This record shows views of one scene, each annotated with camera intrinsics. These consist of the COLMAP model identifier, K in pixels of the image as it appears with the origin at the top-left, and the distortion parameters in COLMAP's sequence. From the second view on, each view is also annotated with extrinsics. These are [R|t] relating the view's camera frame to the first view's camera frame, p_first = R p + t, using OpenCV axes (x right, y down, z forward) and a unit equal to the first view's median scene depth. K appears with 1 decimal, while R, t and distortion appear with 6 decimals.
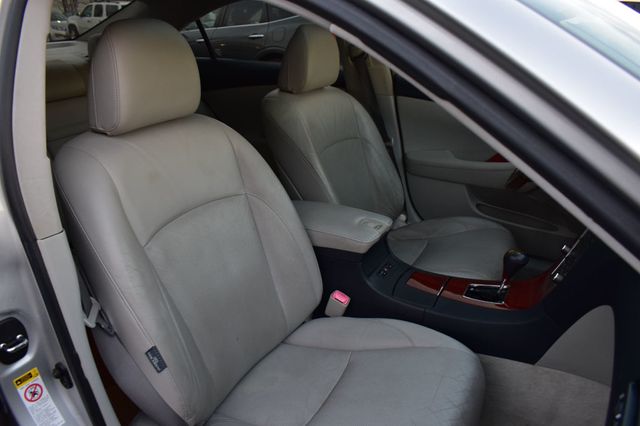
lens RADIAL K [[488.7, 0, 320.0], [0, 488.7, 213.0], [0, 0, 1]] dist [-0.098680, 0.004299]
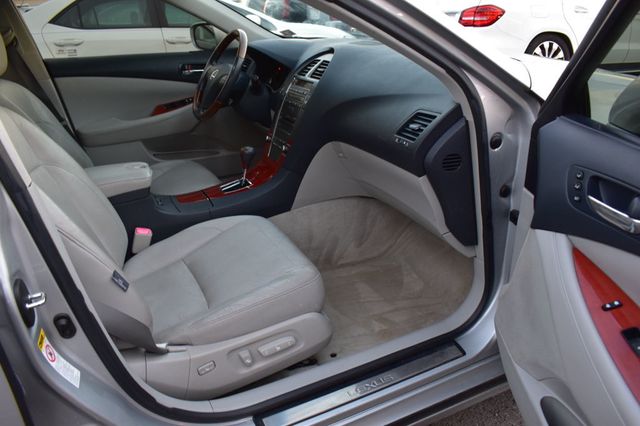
lens RADIAL K [[488.7, 0, 320.0], [0, 488.7, 213.0], [0, 0, 1]] dist [-0.098680, 0.004299]
pose [[0.587736, -0.351034, 0.728932, -0.543690], [0.337519, 0.925207, 0.173415, 0.073691], [-0.735287, 0.144106, 0.662258, -0.094112]]
